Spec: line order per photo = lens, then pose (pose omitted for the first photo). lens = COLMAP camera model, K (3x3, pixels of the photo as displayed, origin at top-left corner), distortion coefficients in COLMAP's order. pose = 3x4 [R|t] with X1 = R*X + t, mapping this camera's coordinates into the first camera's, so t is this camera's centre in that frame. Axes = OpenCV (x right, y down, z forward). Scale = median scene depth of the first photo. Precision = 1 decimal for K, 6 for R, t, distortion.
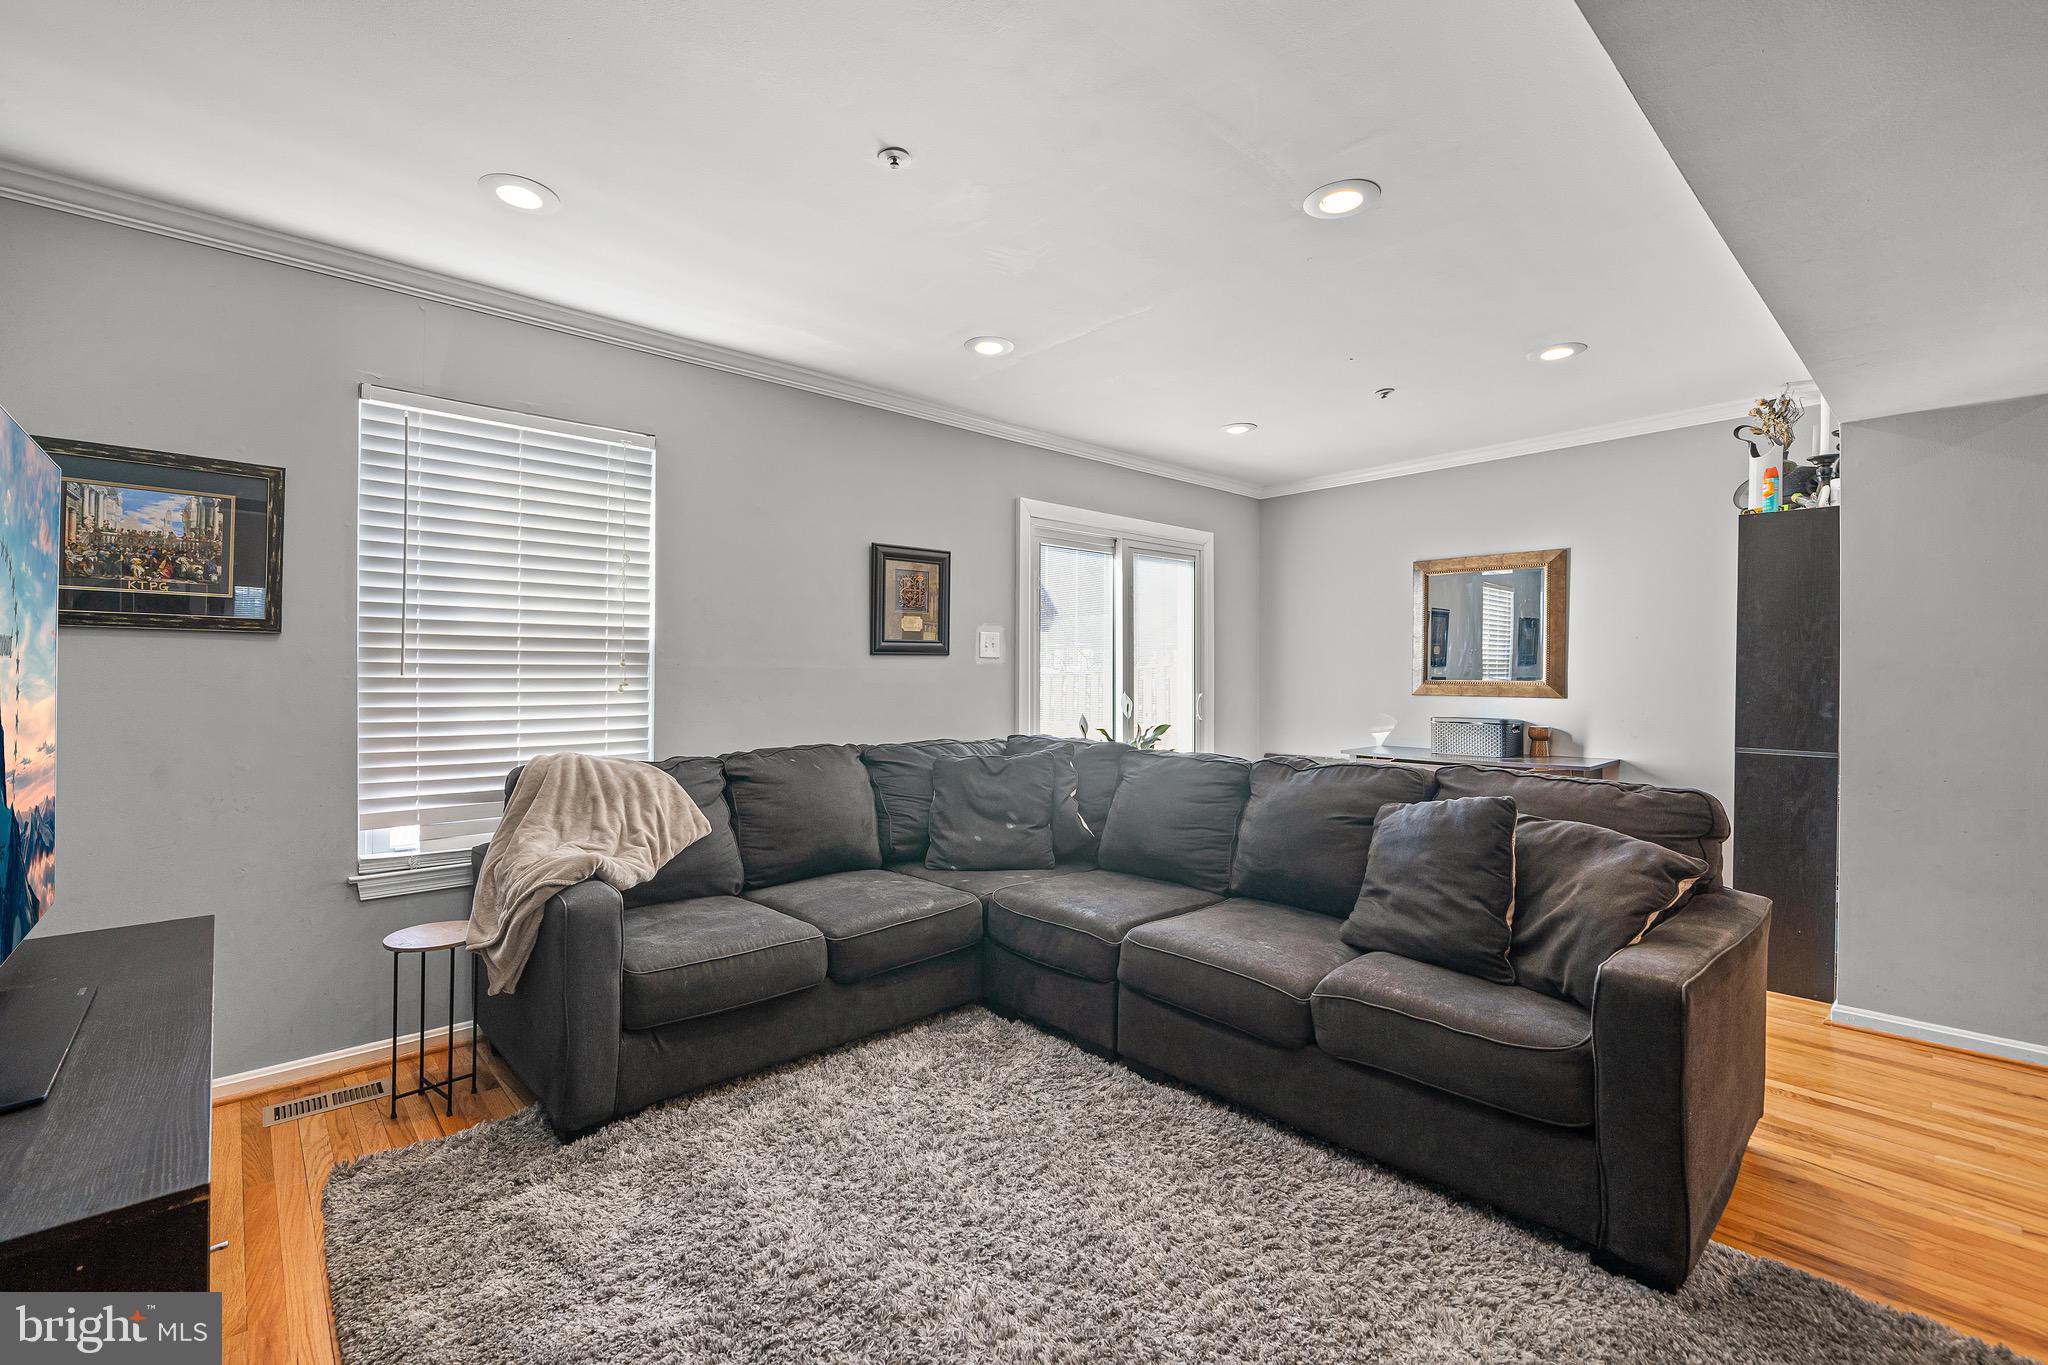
lens RADIAL K [[887.0, 0, 1008.6], [0, 887.0, 671.8], [0, 0, 1]] dist [-0.002123, 0.000986]
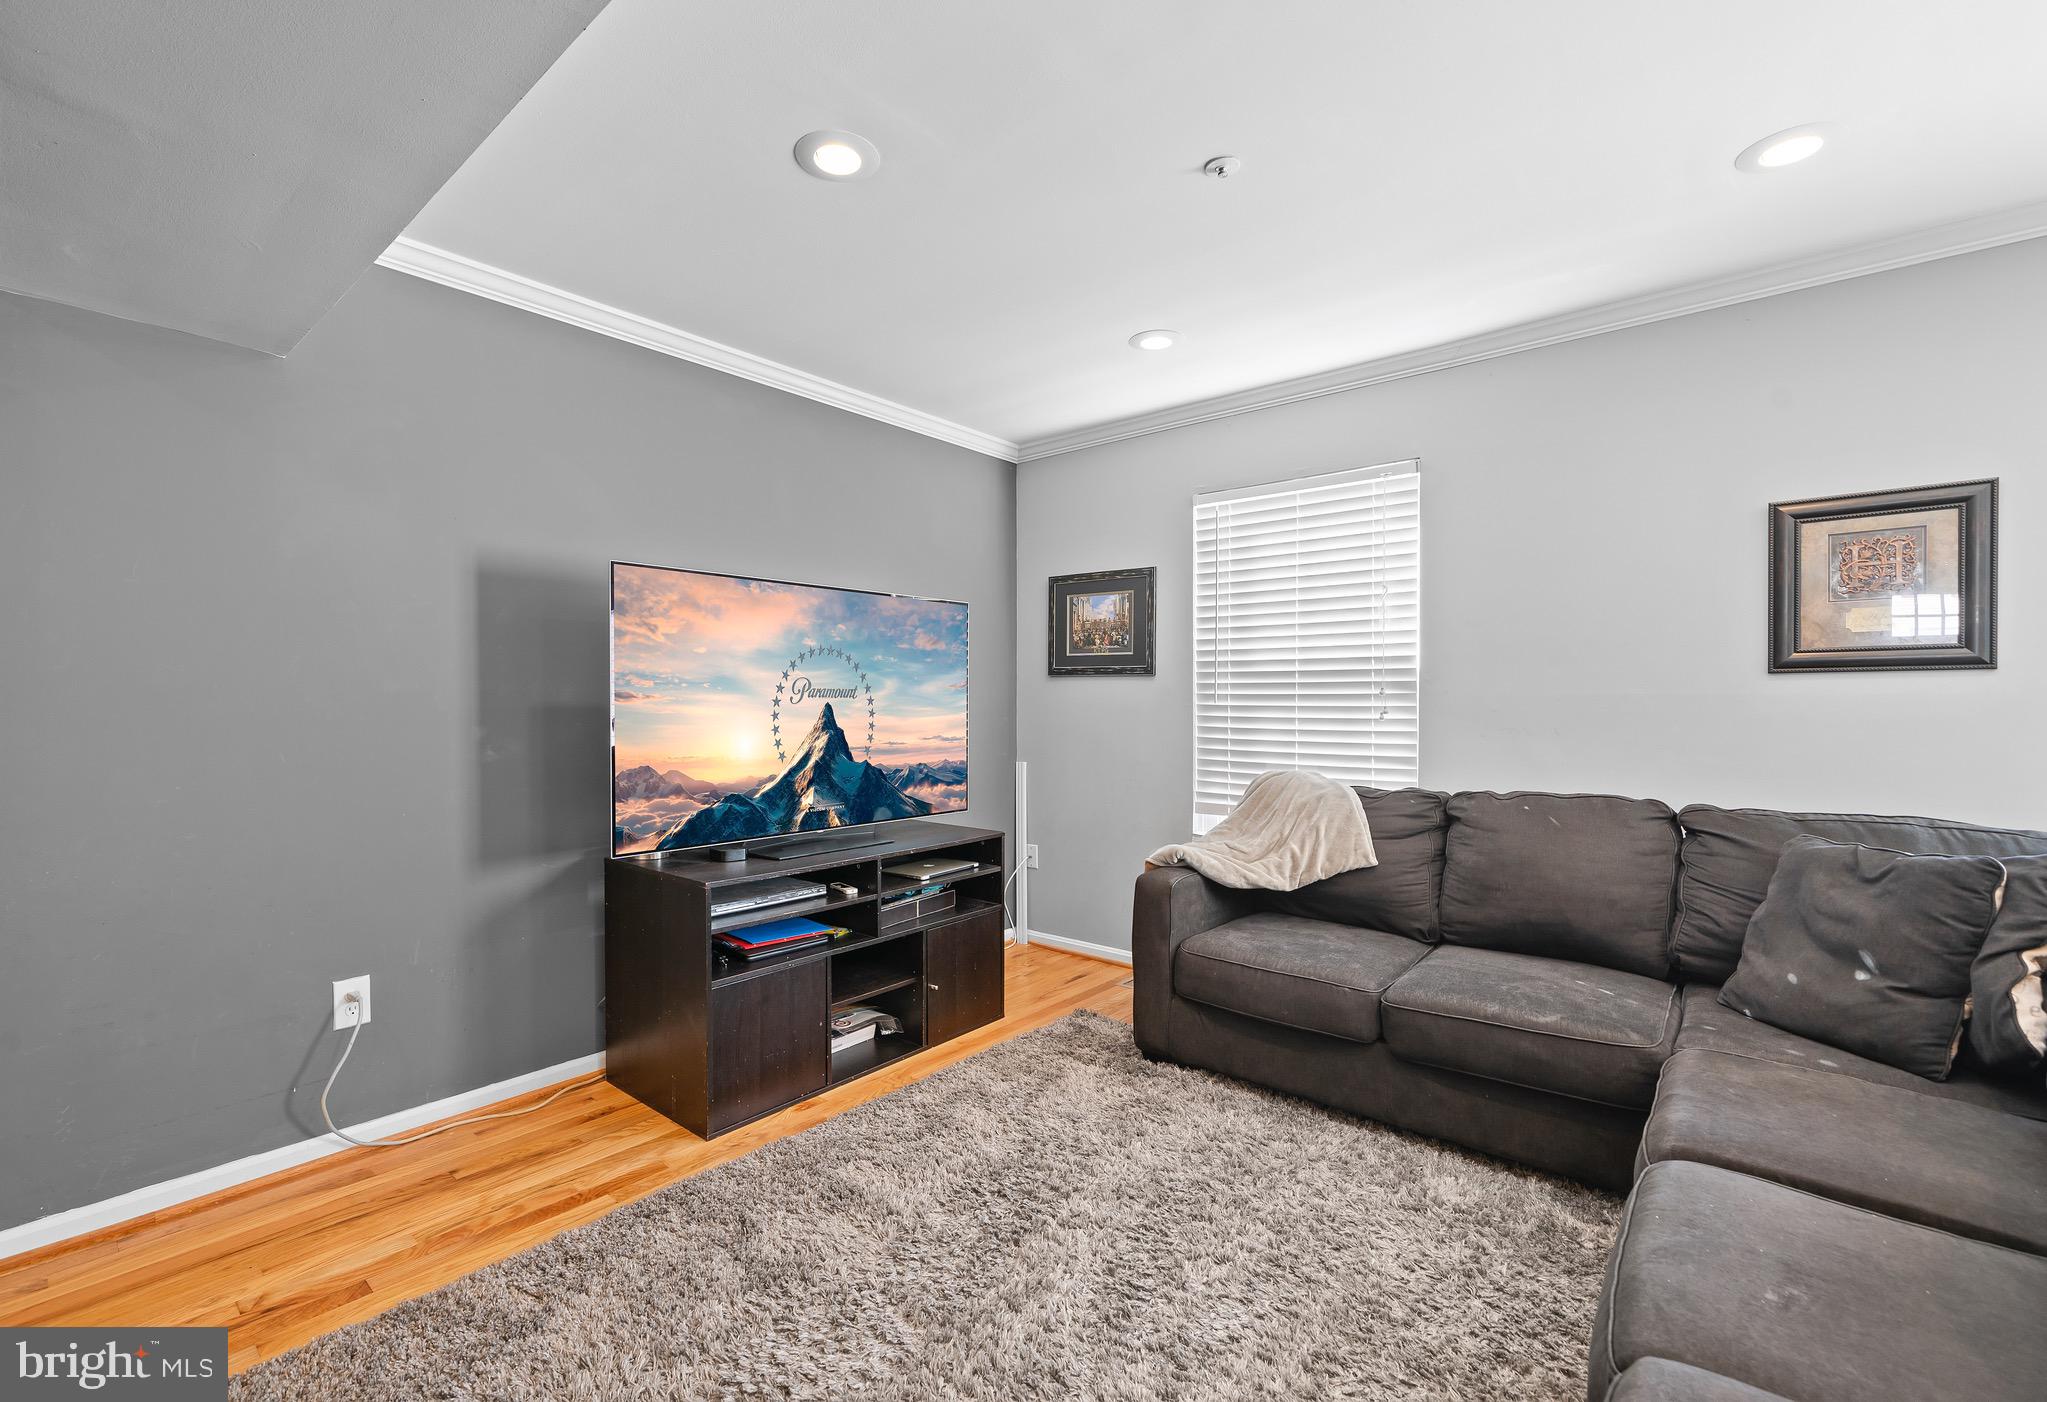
lens RADIAL K [[884.3, 0, 968.2], [0, 884.3, 713.0], [0, 0, 1]] dist [0.002930, 0.000443]
pose [[0.115584, 0.012552, -0.993218, 0.547123], [0.000488, 0.999919, 0.012693, 0.001571], [0.993298, -0.001952, 0.115568, 0.421362]]
